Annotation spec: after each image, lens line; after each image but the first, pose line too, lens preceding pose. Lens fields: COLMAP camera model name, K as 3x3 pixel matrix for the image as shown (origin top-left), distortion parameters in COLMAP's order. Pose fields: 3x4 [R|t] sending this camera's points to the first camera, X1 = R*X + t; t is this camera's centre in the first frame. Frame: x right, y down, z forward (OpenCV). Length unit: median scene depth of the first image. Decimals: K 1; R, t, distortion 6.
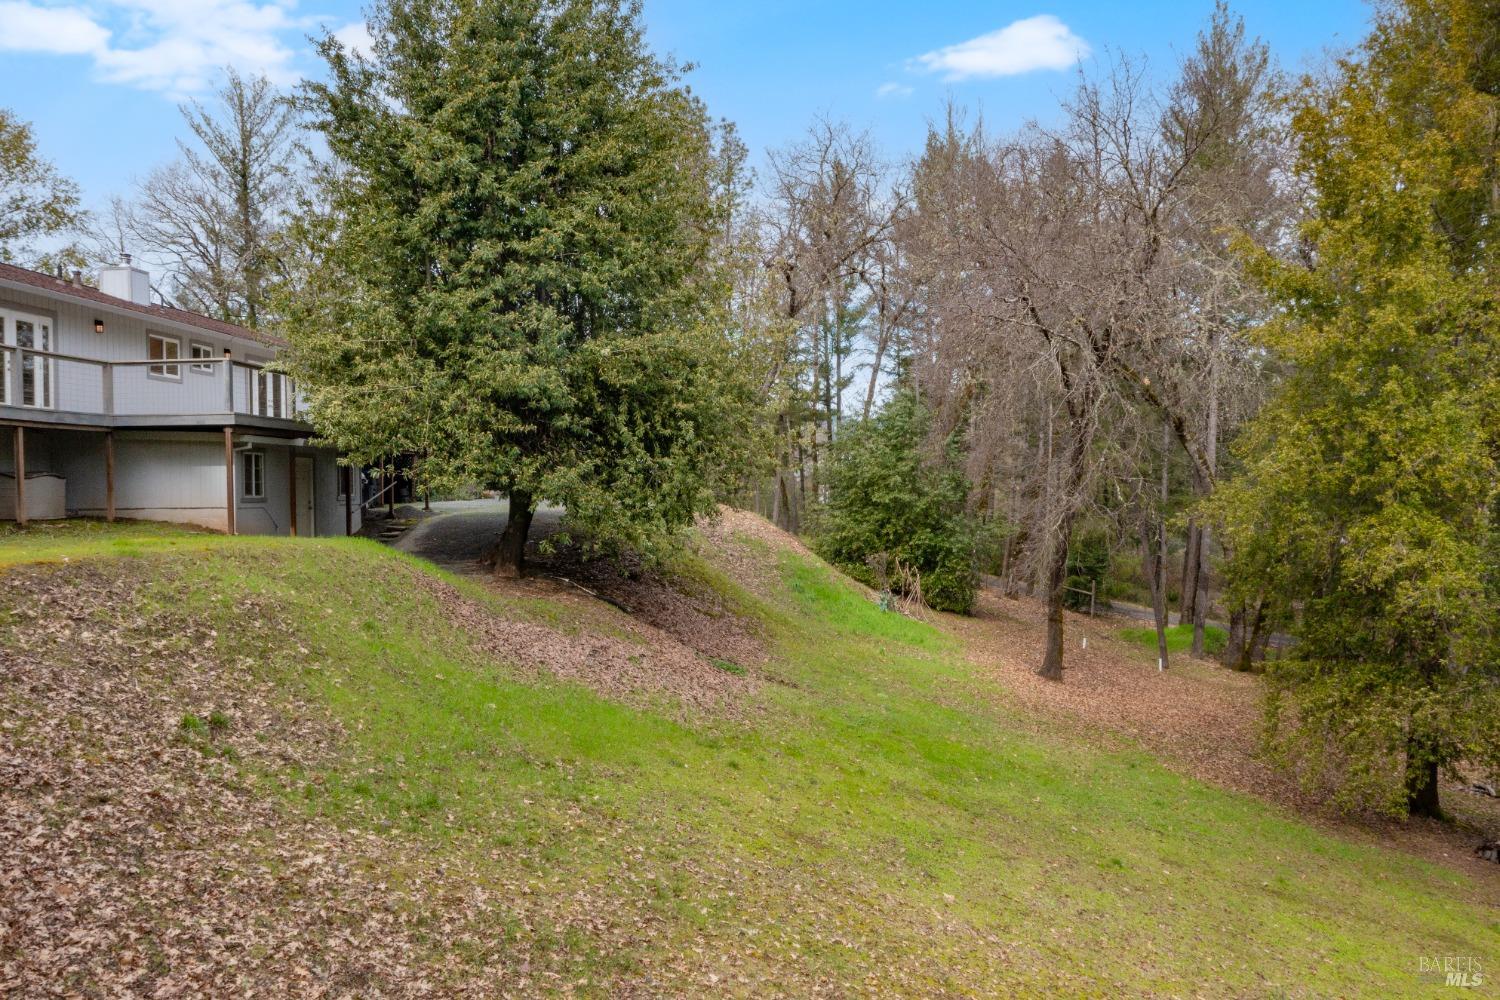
lens RADIAL K [[1200.3, 0, 746.5], [0, 1200.3, 502.5], [0, 0, 1]] dist [0.008671, 0.003460]
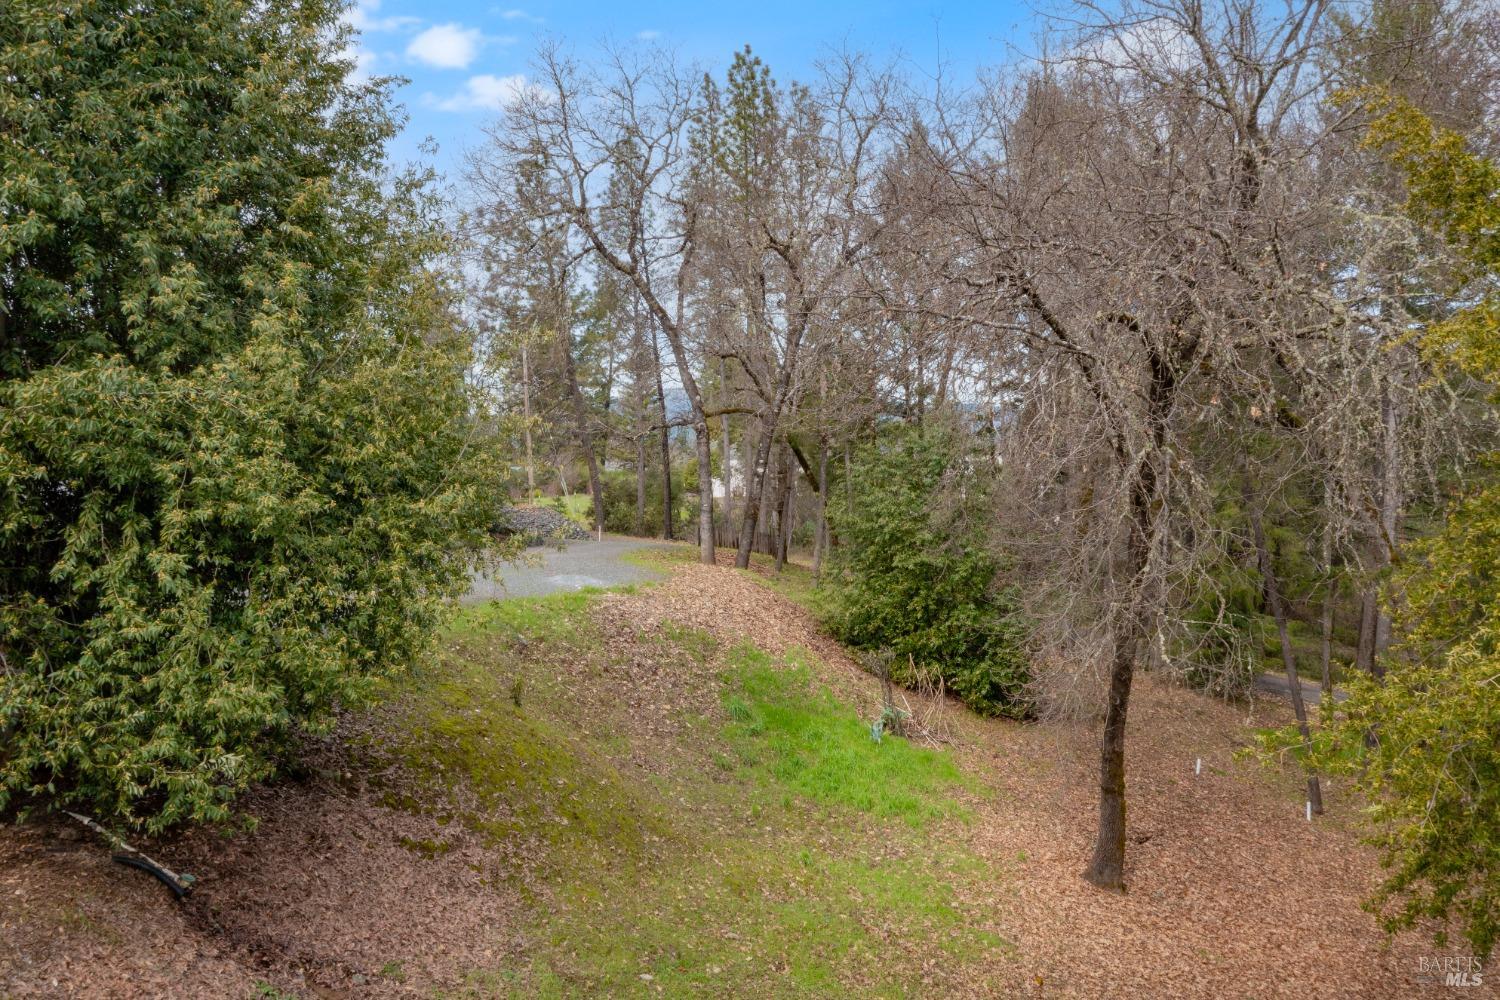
lens RADIAL K [[1200.3, 0, 744.9], [0, 1200.3, 501.5], [0, 0, 1]] dist [0.008671, 0.003460]
pose [[0.990262, -0.004775, -0.139131, 0.234284], [0.005137, 0.999984, 0.002244, -0.083765], [0.139118, -0.002936, 0.990271, 0.531189]]
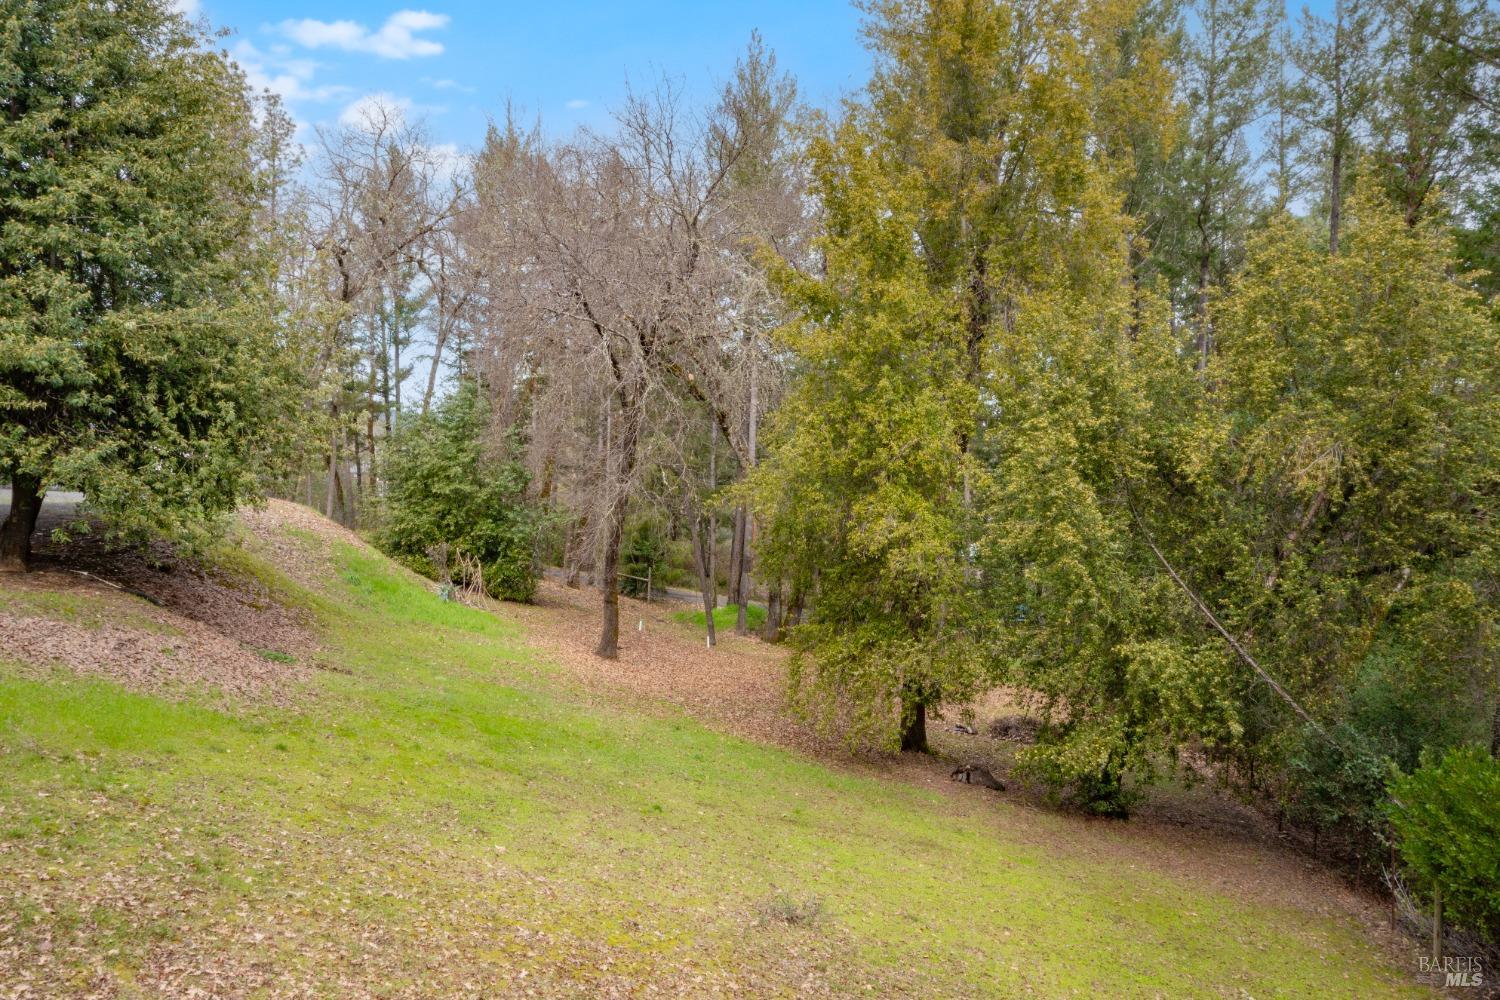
lens RADIAL K [[1200.3, 0, 748.3], [0, 1200.3, 499.5], [0, 0, 1]] dist [0.008671, 0.003460]
pose [[0.936505, -0.009084, 0.350537, 0.002959], [0.009450, 0.999955, 0.000667, 0.013237], [-0.350527, 0.002687, 0.936549, -0.041017]]
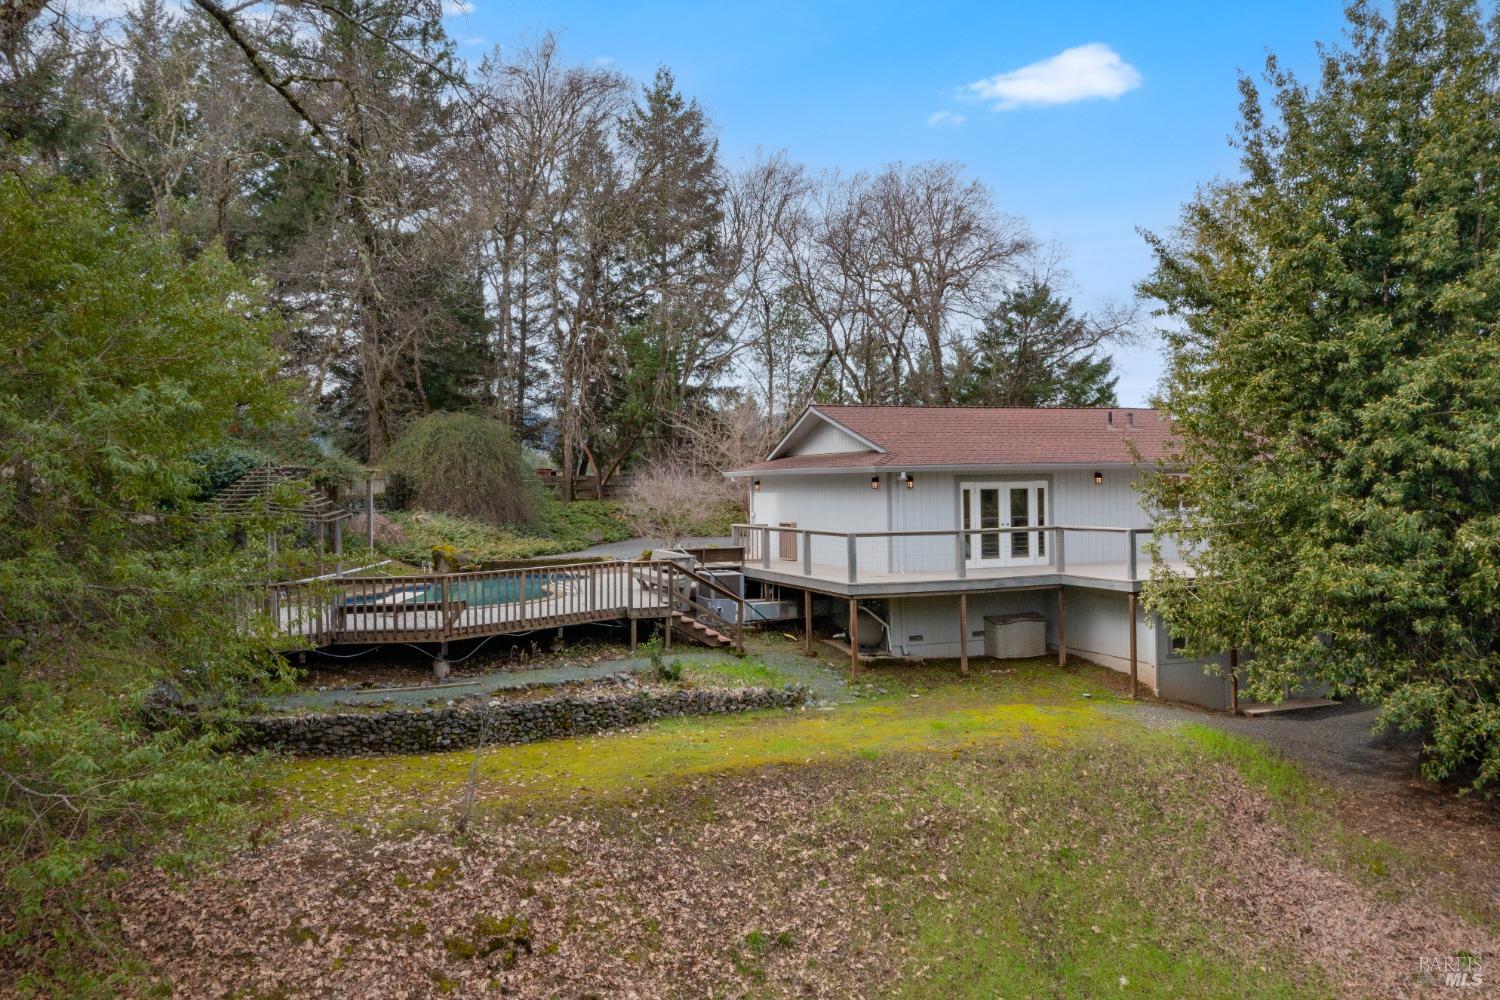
lens RADIAL K [[1200.3, 0, 750.0], [0, 1200.3, 491.3], [0, 0, 1]] dist [0.008671, 0.003460]
pose [[0.442698, 0.010732, -0.896607, 0.348846], [-0.000101, 0.999929, 0.011919, -0.157245], [0.896671, -0.005186, 0.442667, 0.220364]]
